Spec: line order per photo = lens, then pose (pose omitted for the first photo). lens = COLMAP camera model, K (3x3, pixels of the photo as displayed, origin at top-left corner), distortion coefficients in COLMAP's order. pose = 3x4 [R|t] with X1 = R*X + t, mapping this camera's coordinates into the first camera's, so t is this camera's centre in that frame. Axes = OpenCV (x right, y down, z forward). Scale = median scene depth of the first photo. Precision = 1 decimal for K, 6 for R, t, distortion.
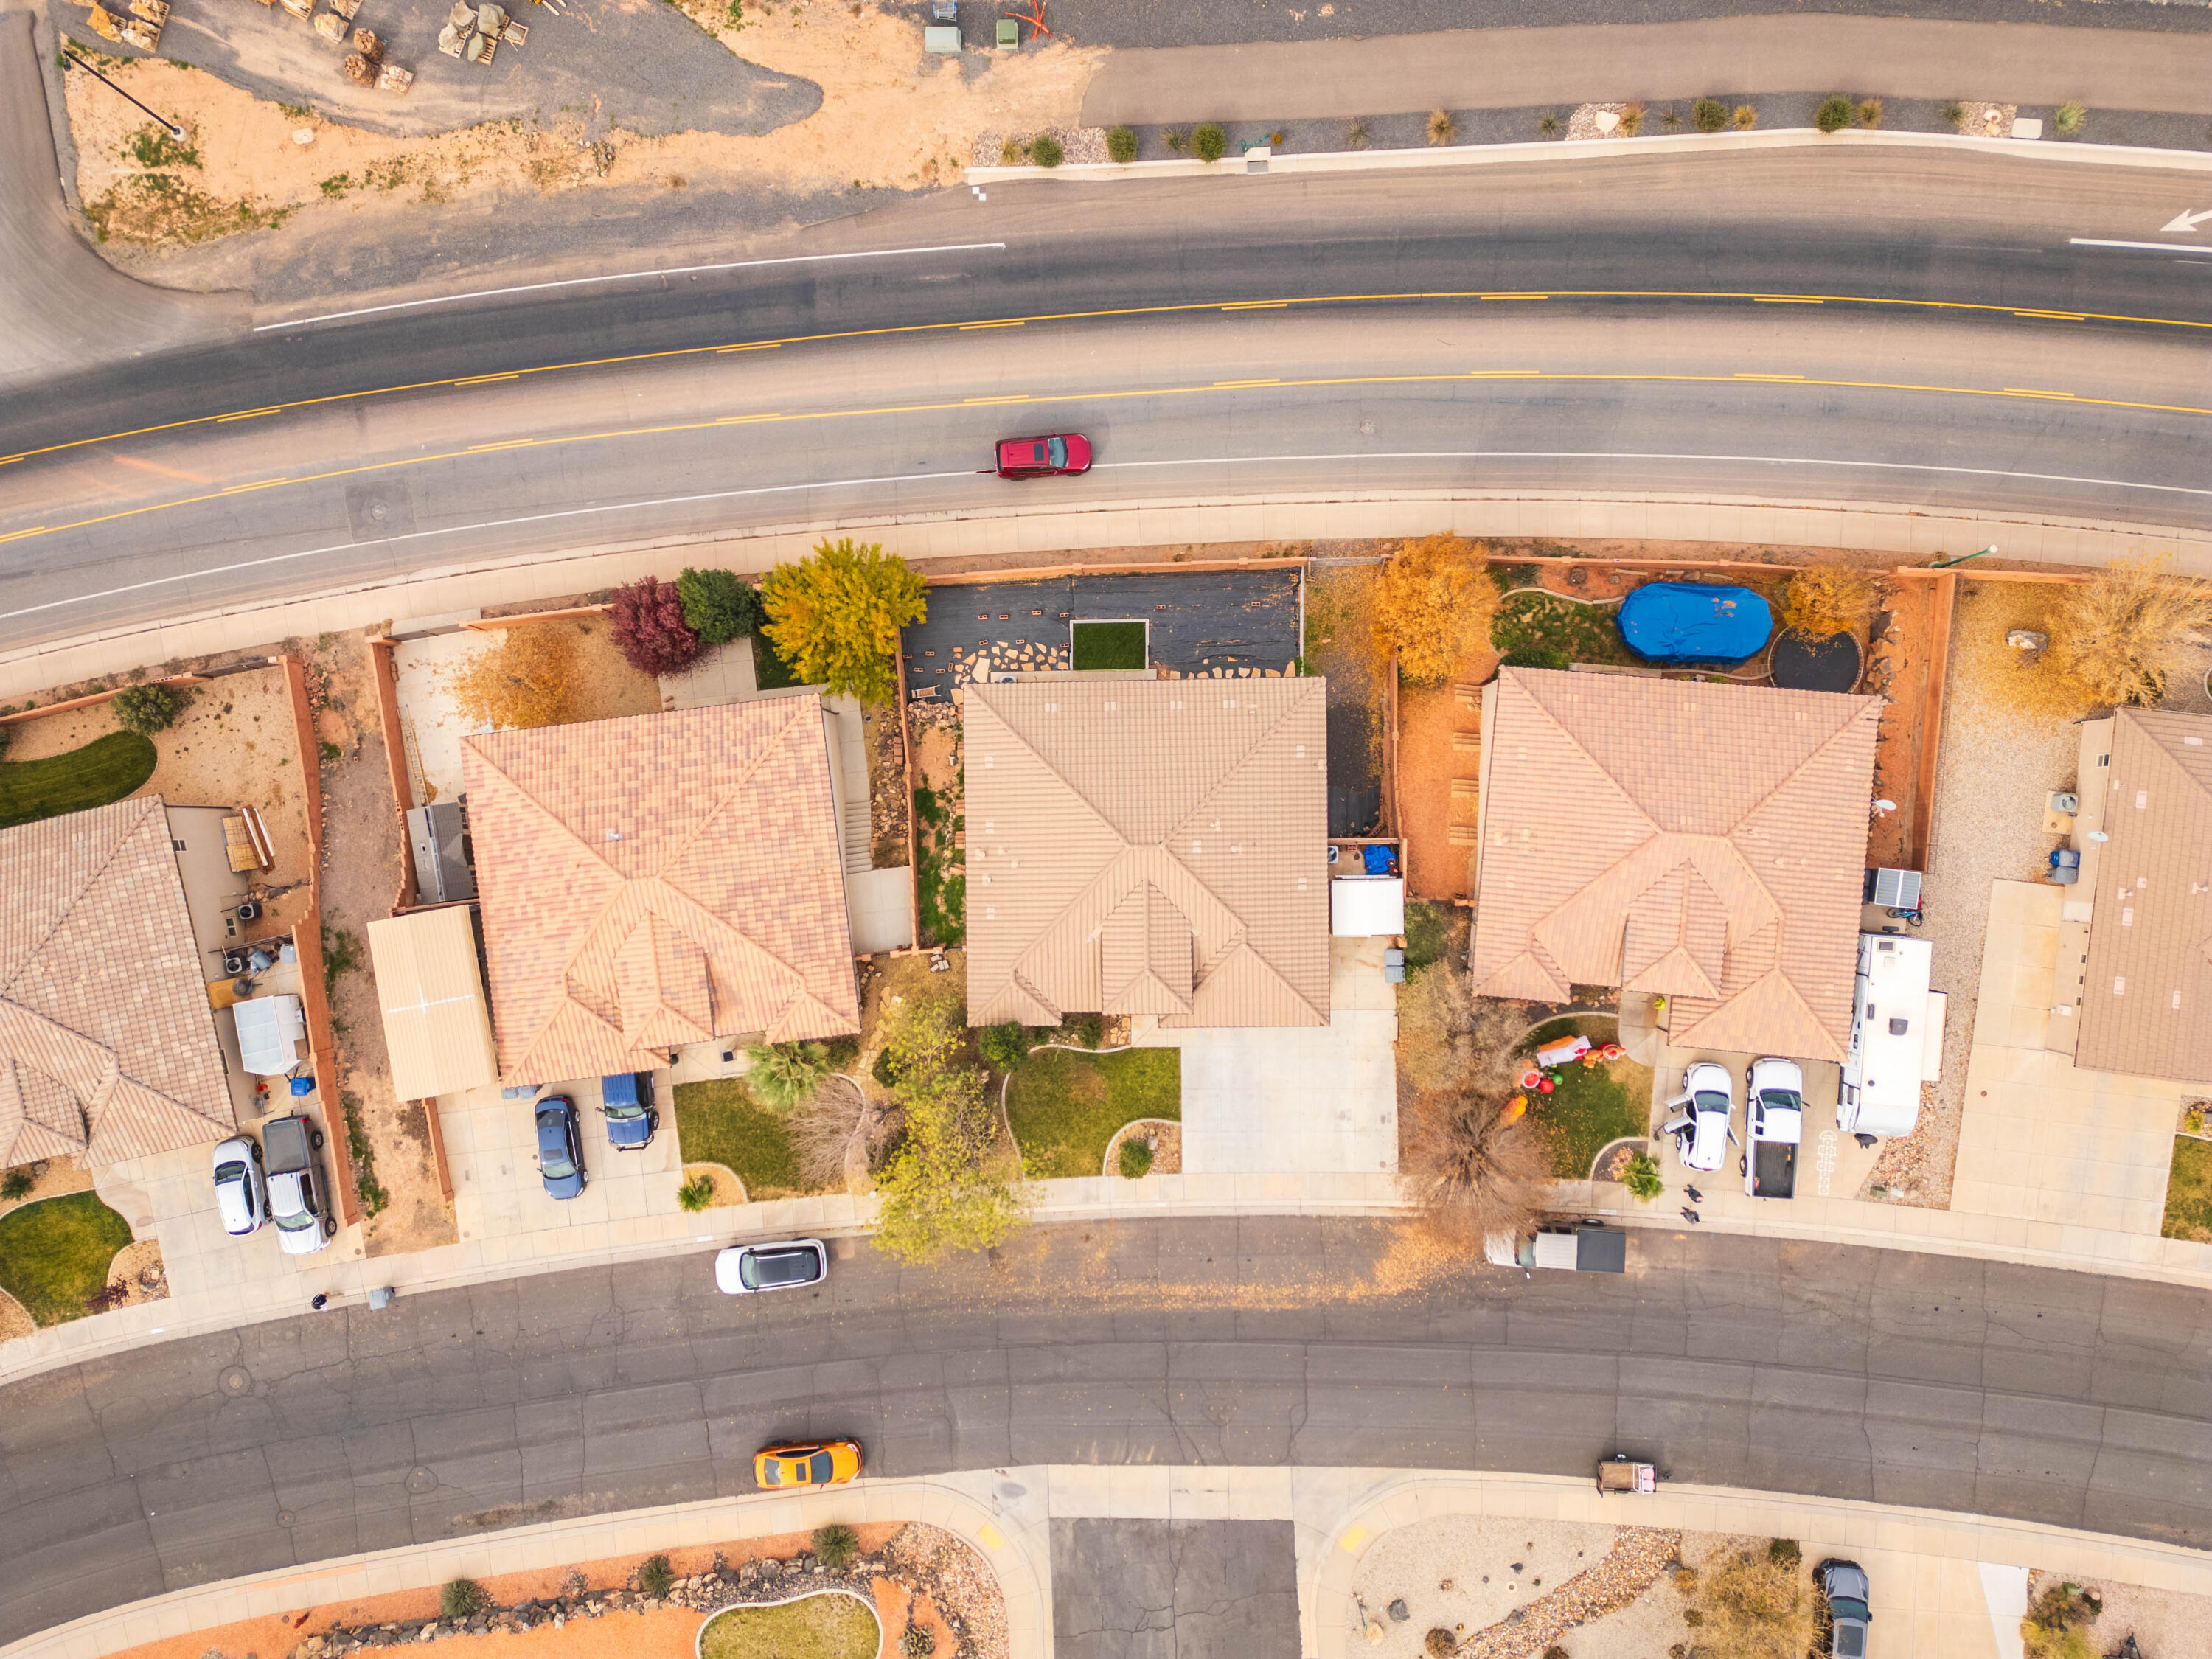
lens RADIAL K [[1539.8, 0, 1111.0], [0, 1539.8, 829.3], [0, 0, 1]] dist [0.096989, -0.101270]
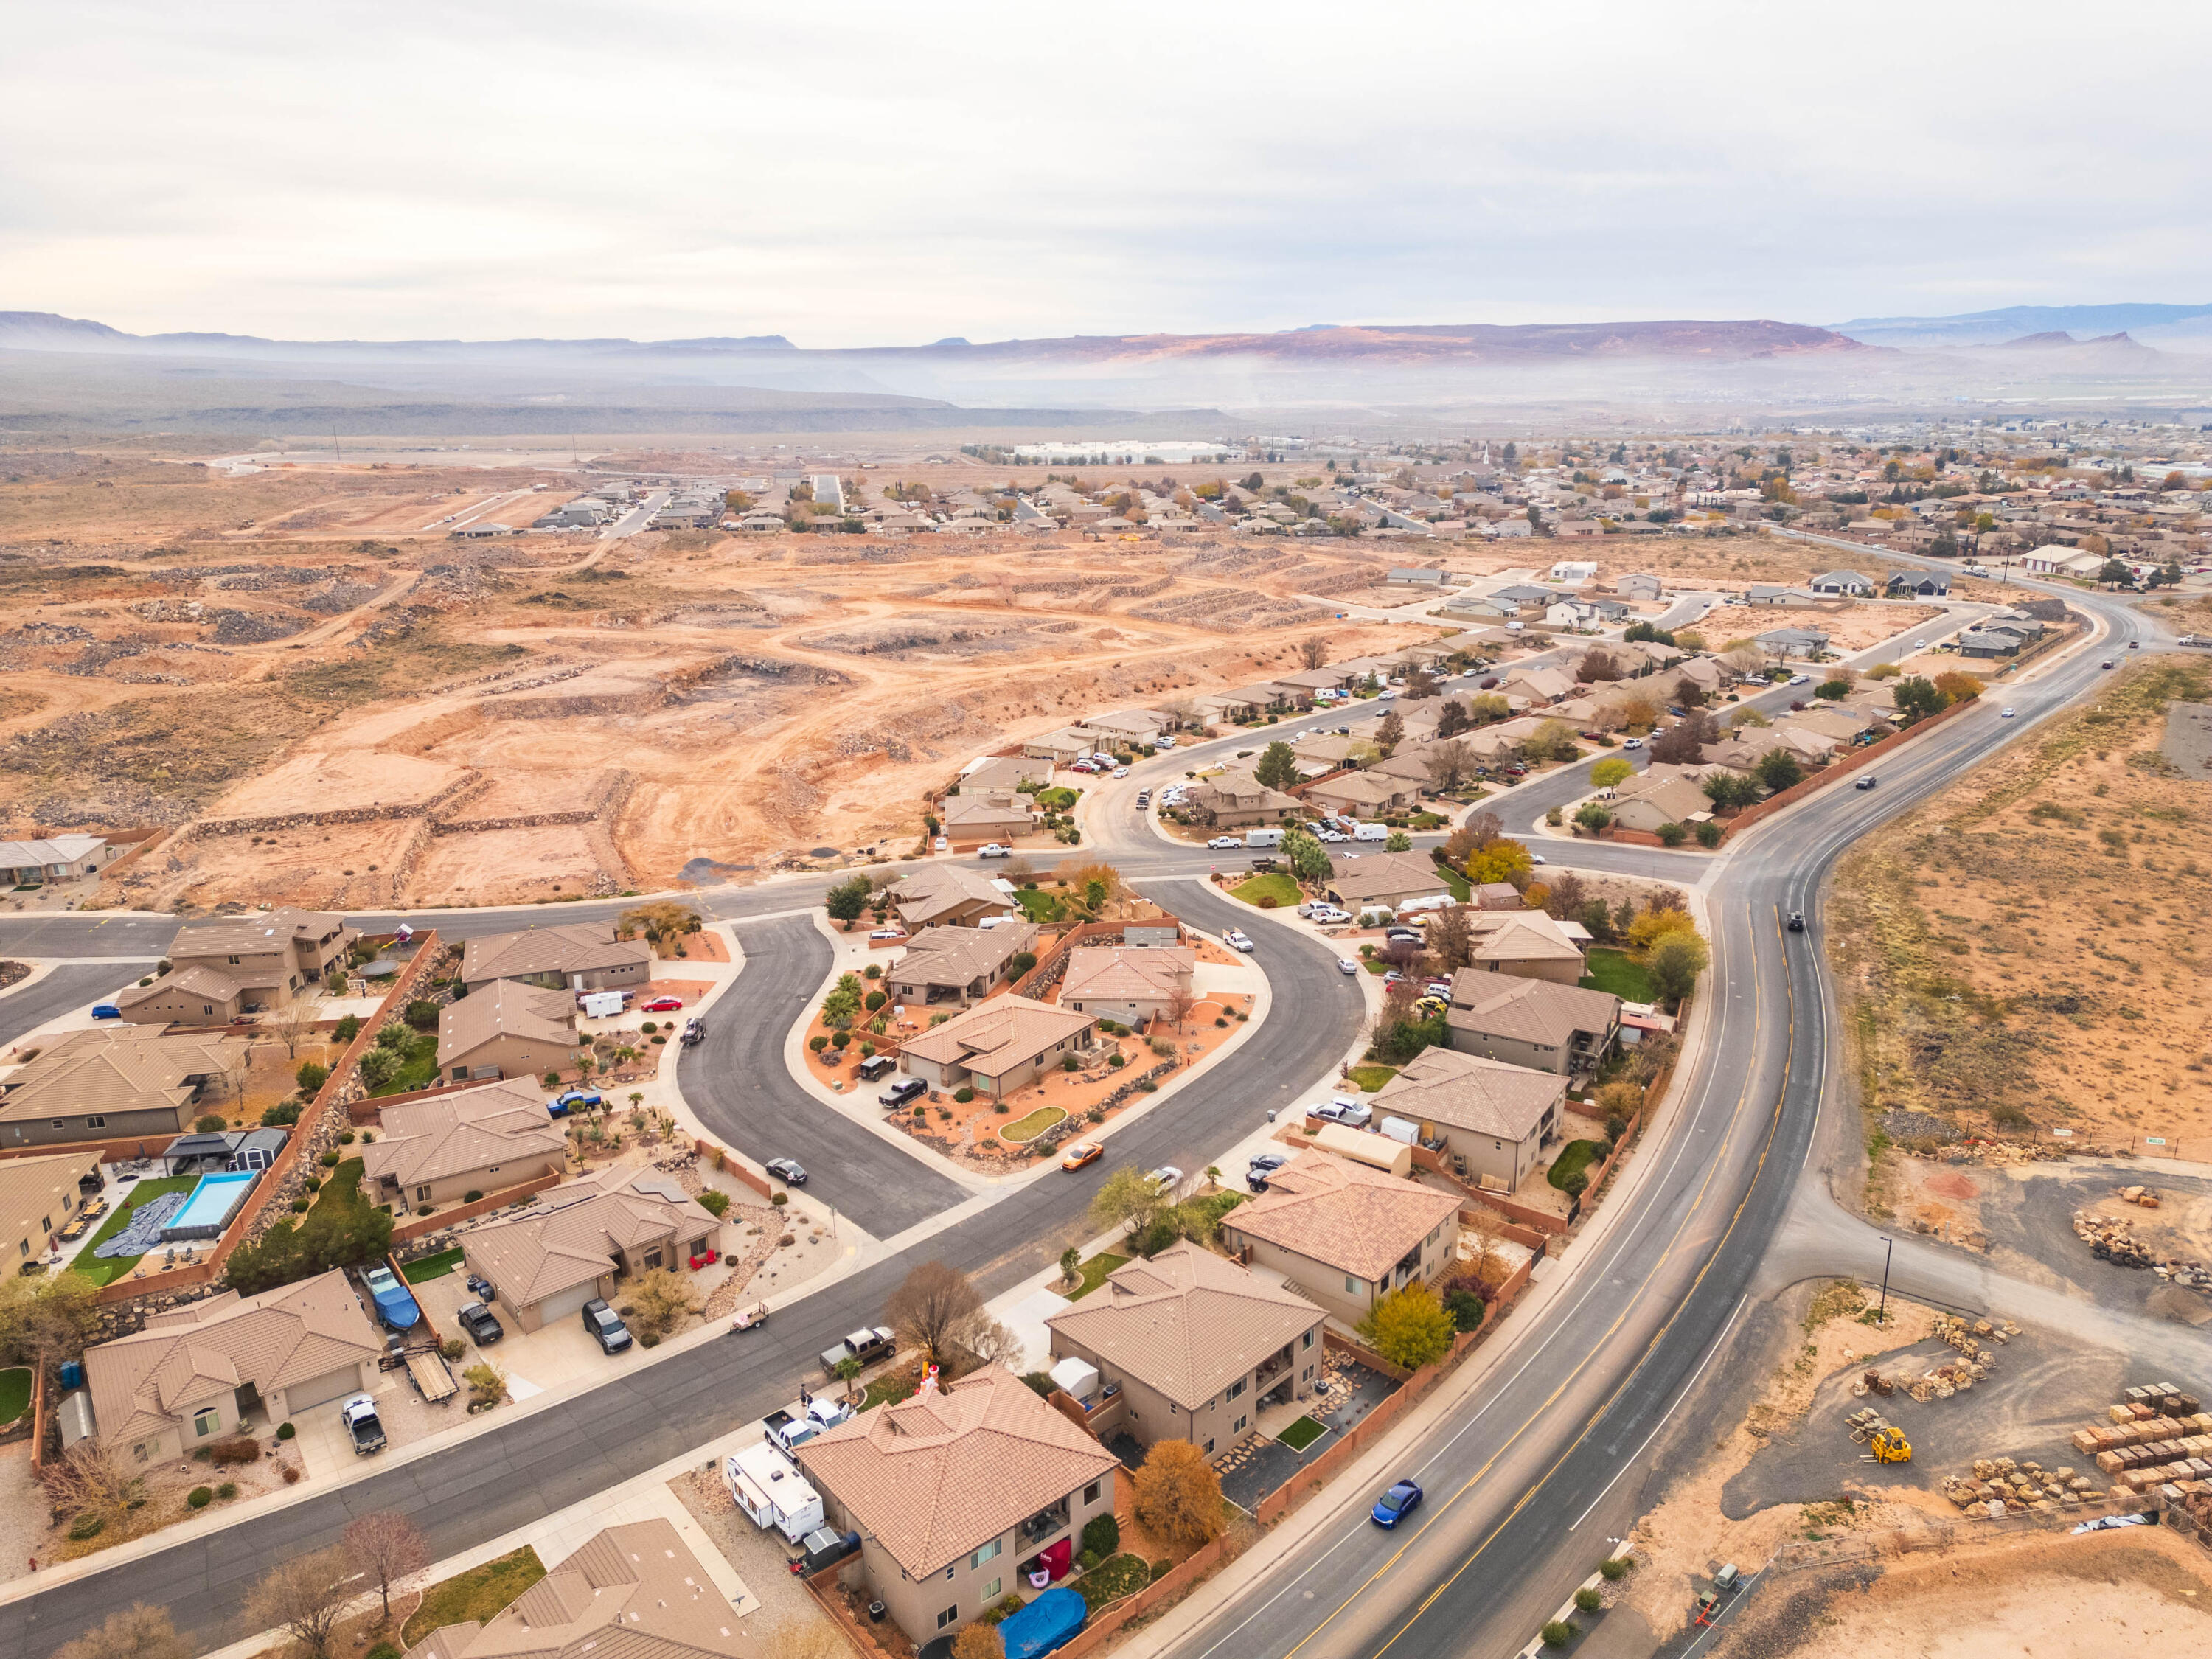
lens RADIAL K [[1539.8, 0, 1111.0], [0, 1539.8, 829.3], [0, 0, 1]] dist [0.096989, -0.101270]
pose [[-0.708884, 0.237949, -0.663976, 1.071250], [-0.704494, -0.193198, 0.682907, -0.972907], [0.034218, 0.951869, 0.304588, -0.061613]]
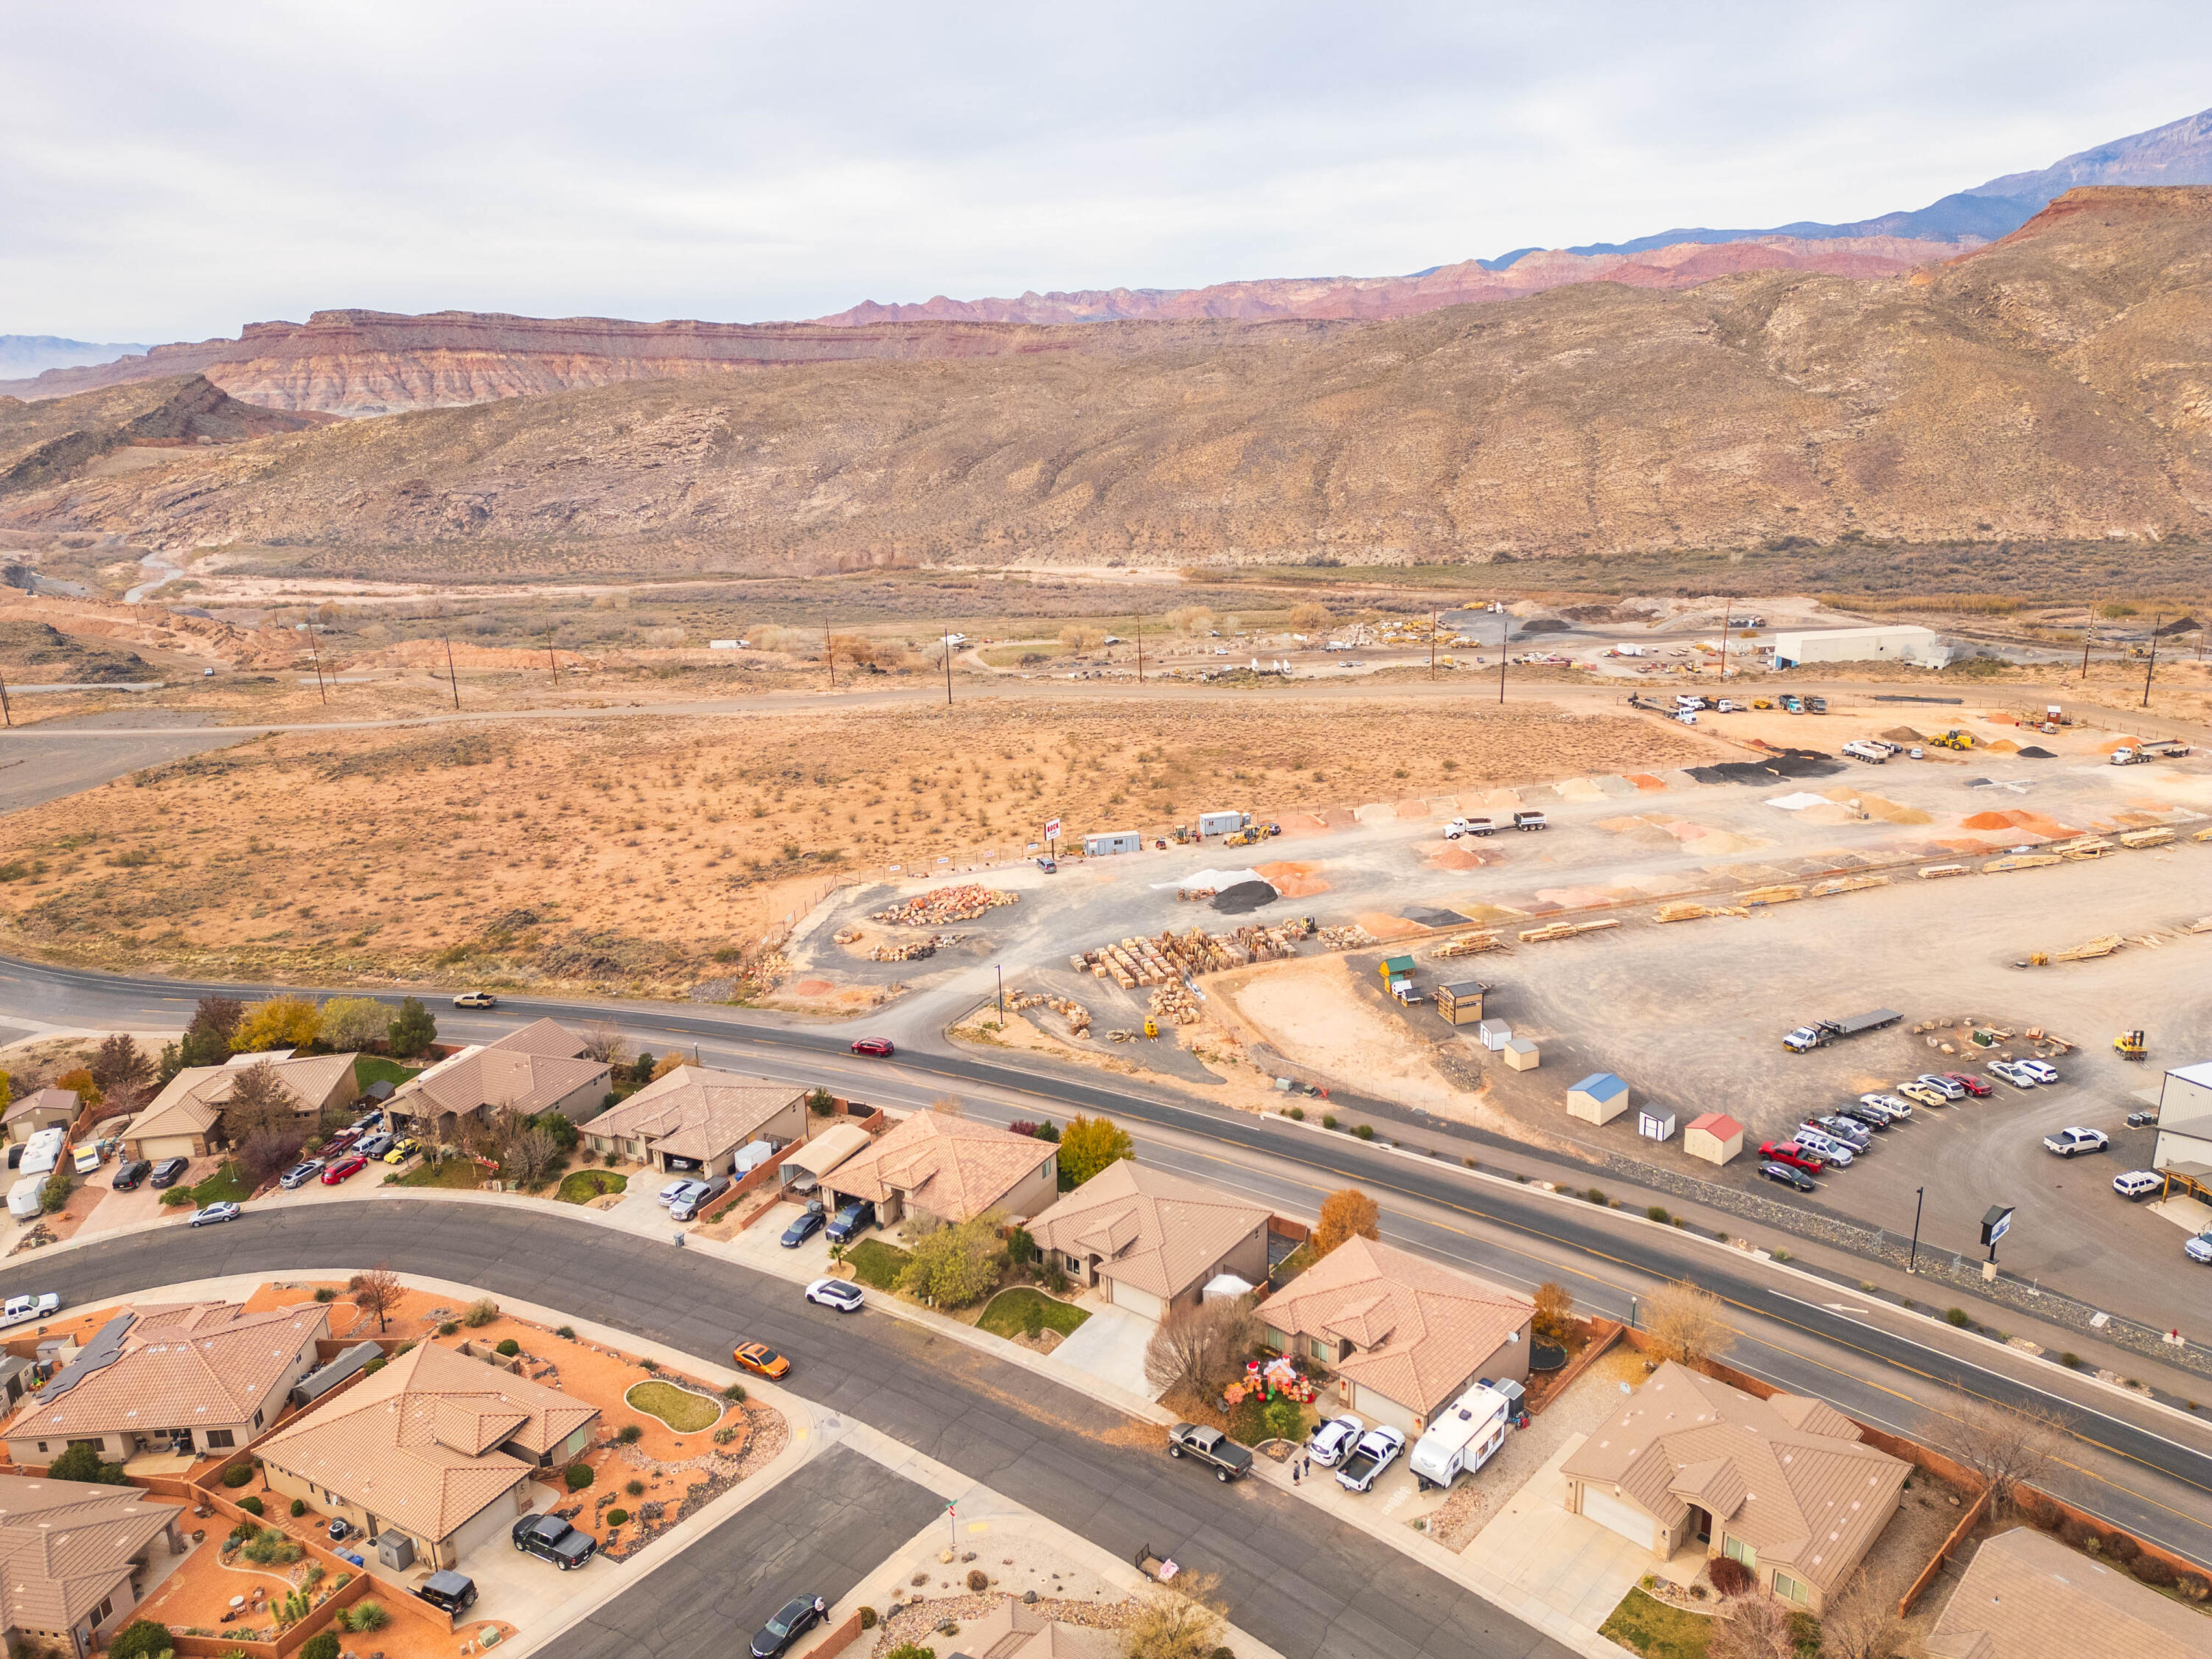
lens RADIAL K [[1539.8, 0, 1111.0], [0, 1539.8, 829.3], [0, 0, 1]] dist [0.096989, -0.101270]
pose [[0.794528, 0.181303, -0.579530, 0.958258], [-0.607214, 0.243708, -0.756240, 1.297557], [0.004127, 0.952752, 0.303722, -0.034811]]
